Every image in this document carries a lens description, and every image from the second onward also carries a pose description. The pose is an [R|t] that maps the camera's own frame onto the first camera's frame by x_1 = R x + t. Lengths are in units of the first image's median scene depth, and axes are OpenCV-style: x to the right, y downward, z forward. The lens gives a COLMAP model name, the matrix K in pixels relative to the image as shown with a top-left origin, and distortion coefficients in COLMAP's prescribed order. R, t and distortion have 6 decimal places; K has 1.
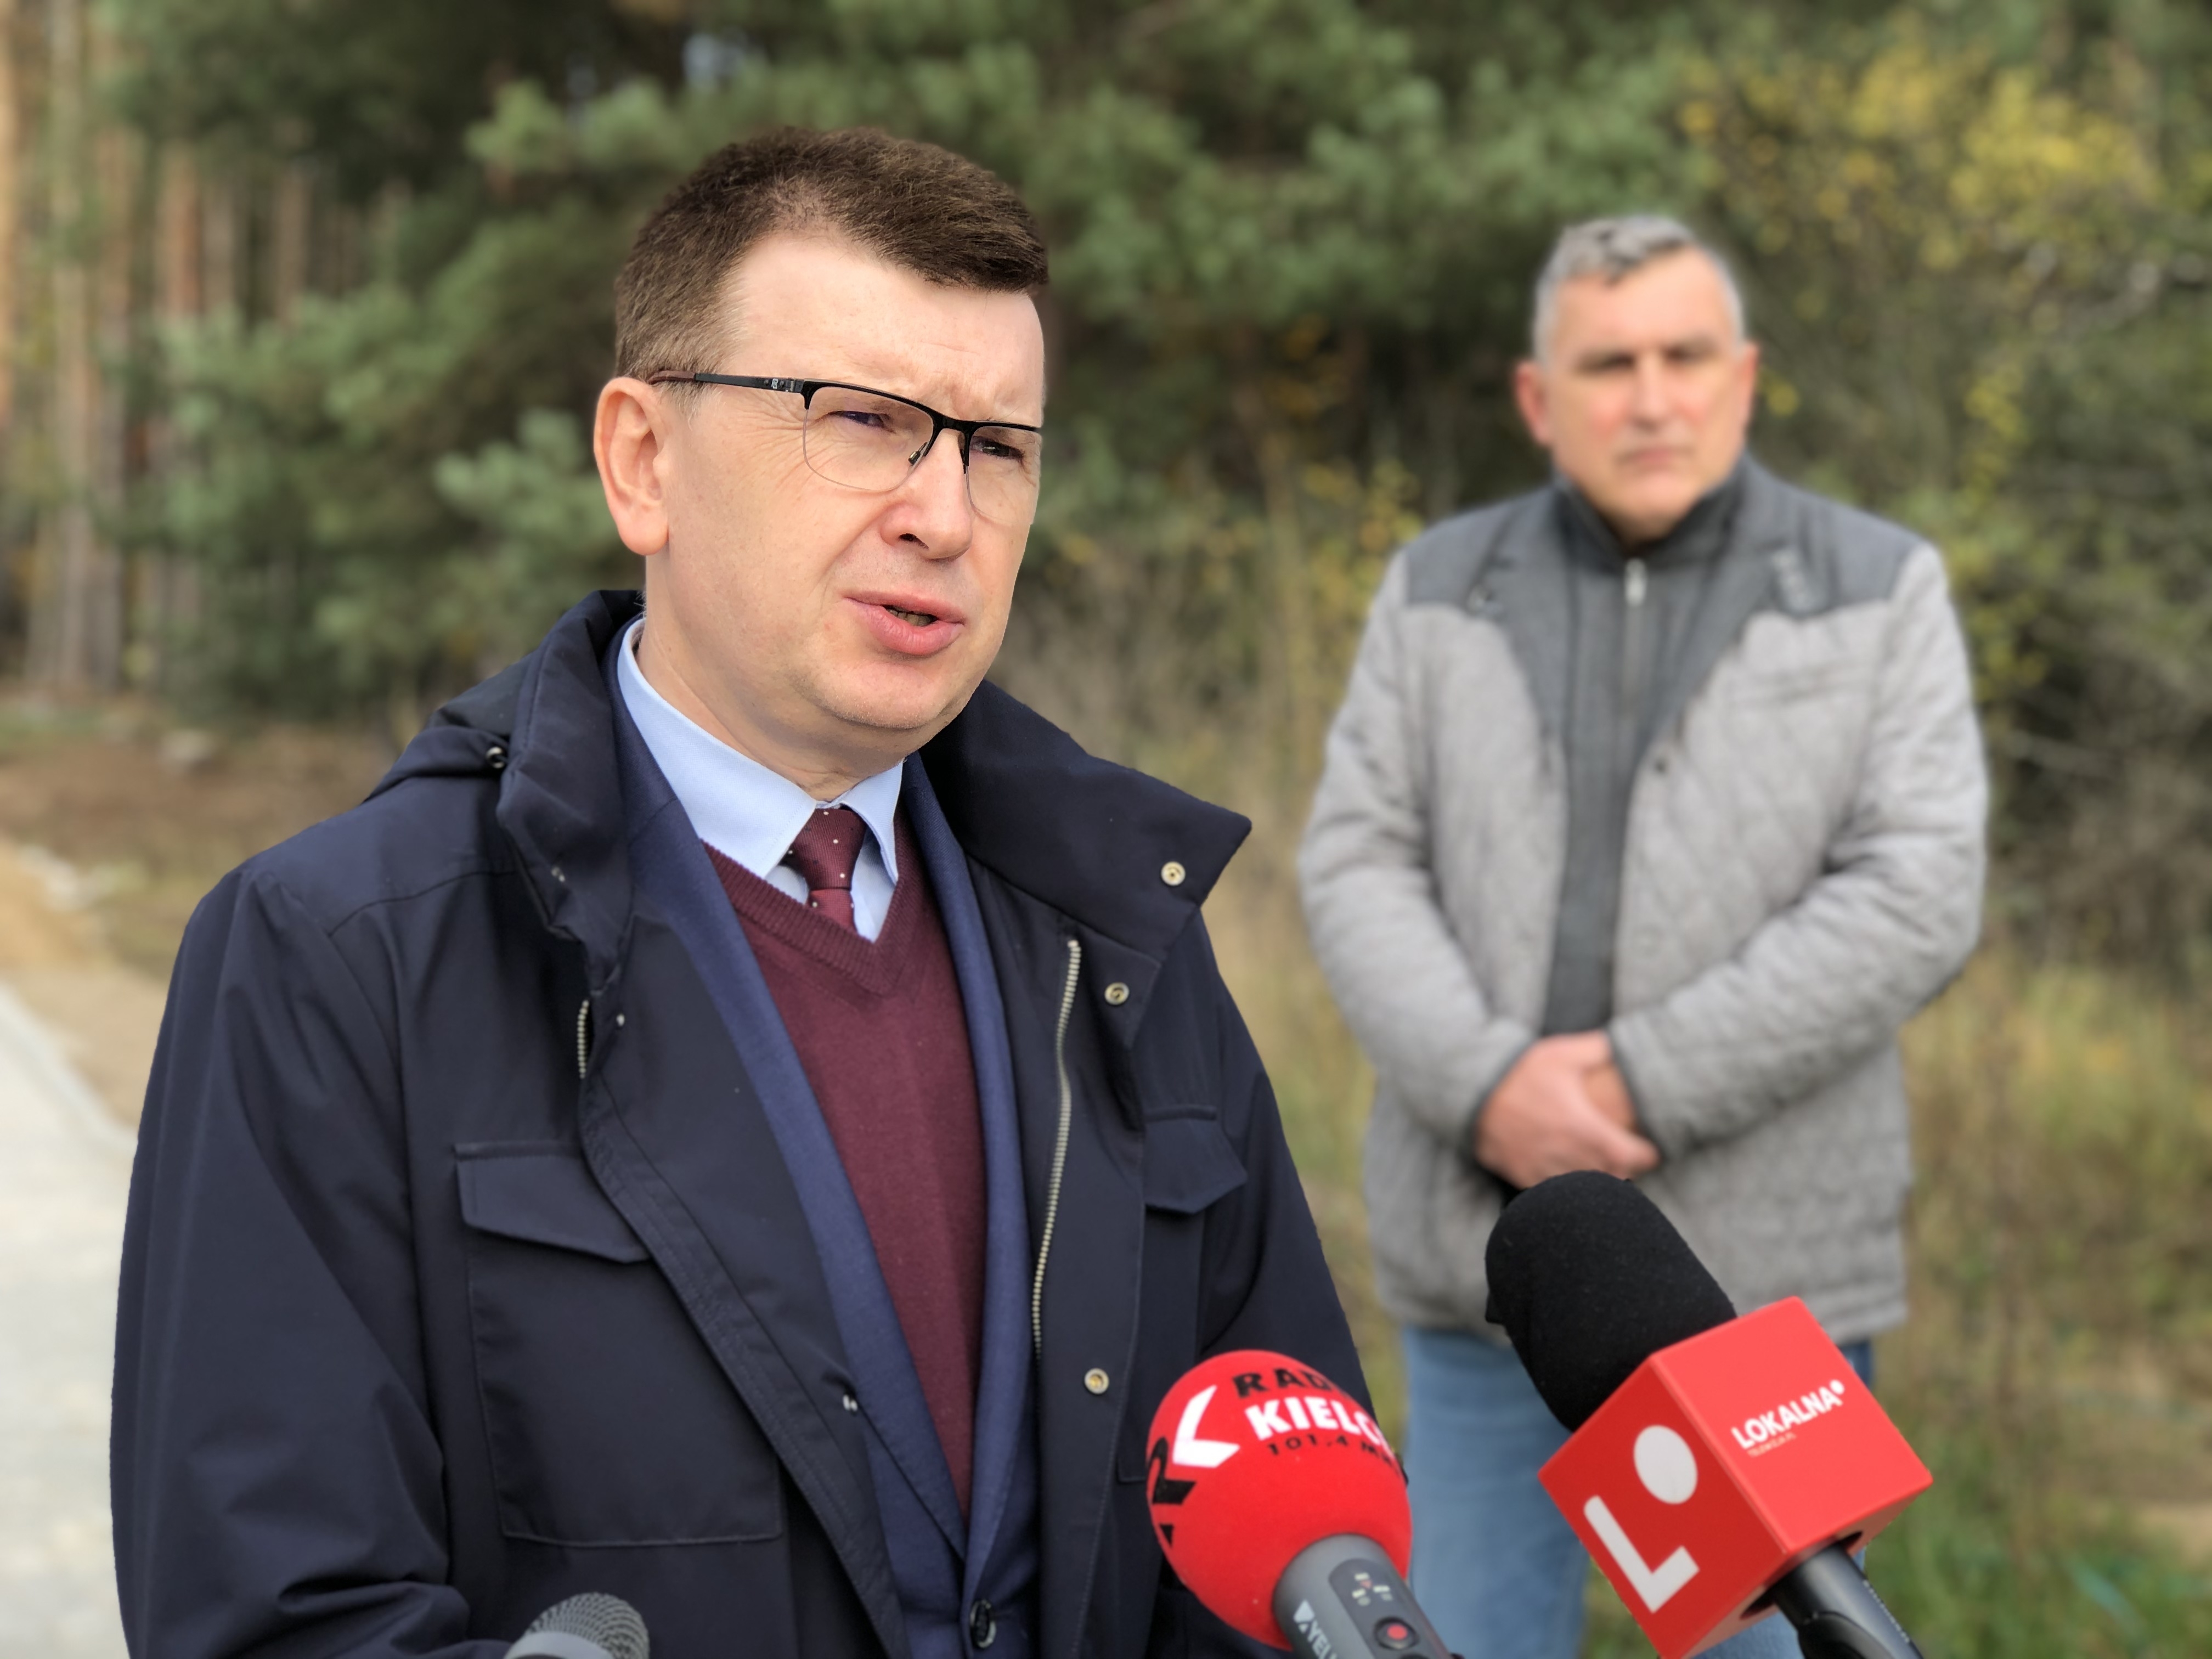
lens RADIAL K [[3920.6, 0, 1106.0], [0, 3920.6, 829.5], [0, 0, 1]] dist [-0.035005, 0.923201]
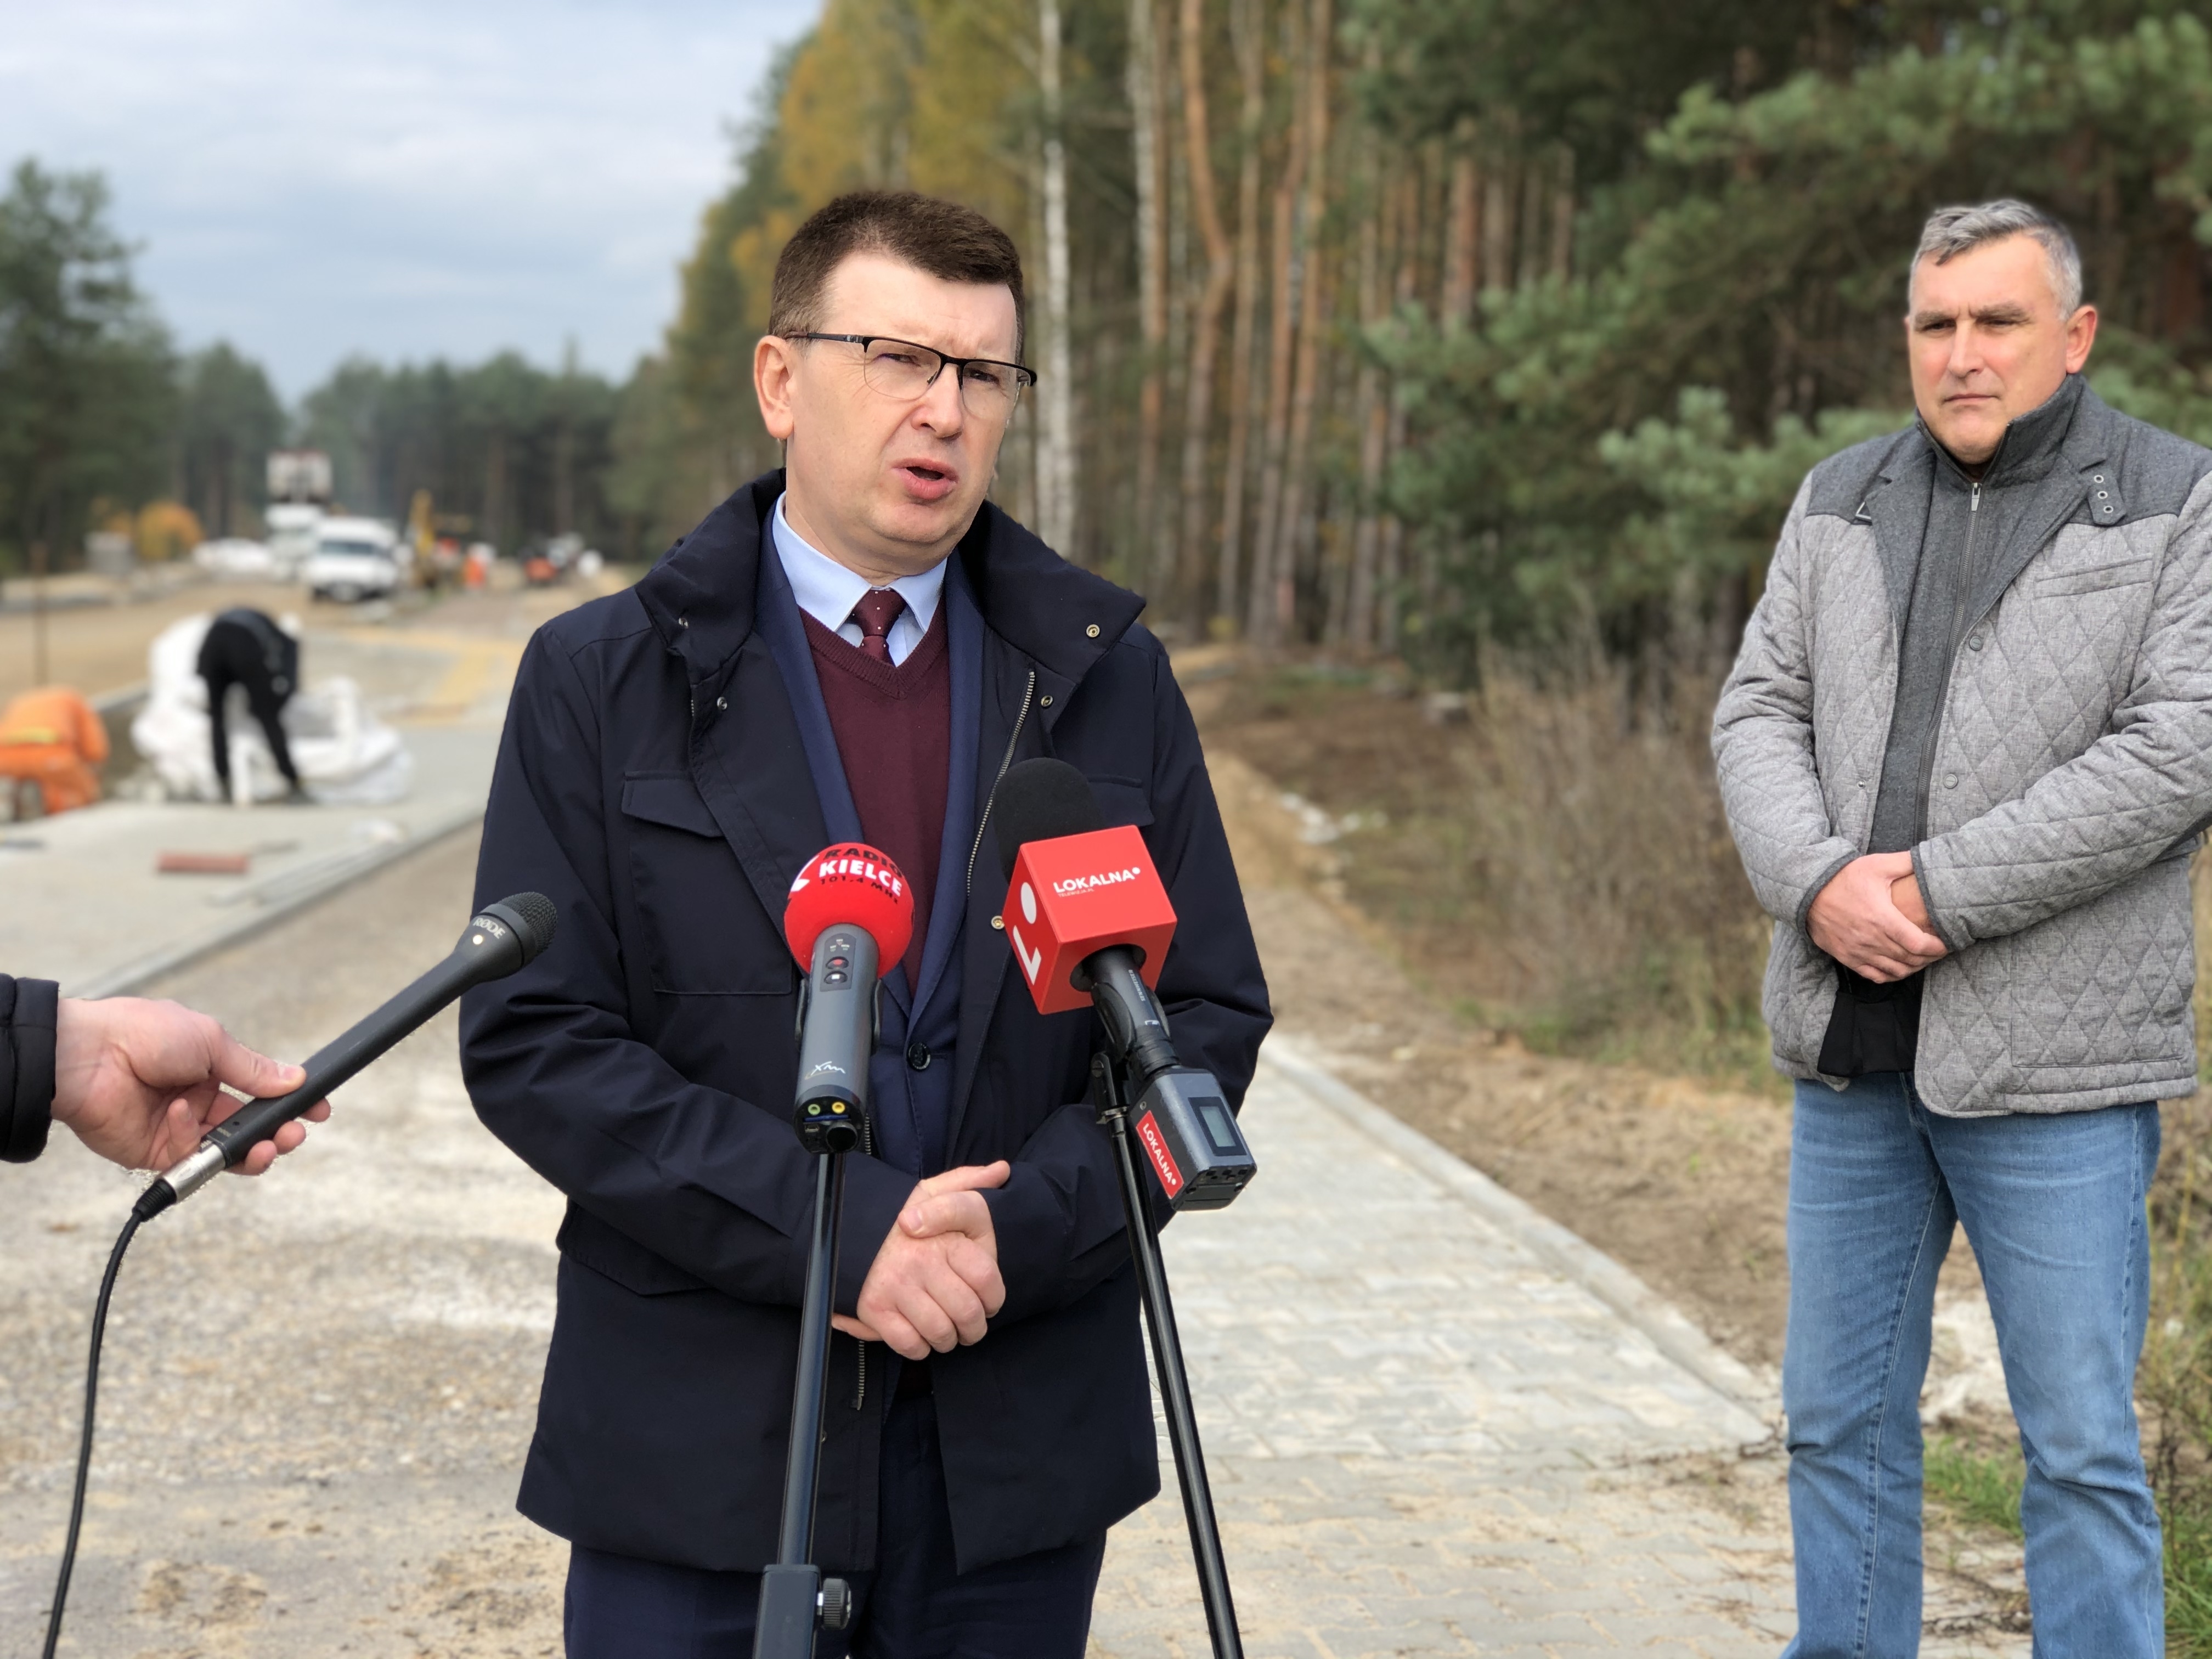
lens RADIAL K [[3920.6, 0, 1106.0], [0, 3920.6, 829.5], [0, 0, 1]] dist [-0.035005, 0.923201]
pose [[0.940500, 0.032700, -0.338217, 0.311399], [-0.031224, 0.999464, 0.009806, 0.040946], [0.338357, 0.001338, 0.941017, -0.291360]]
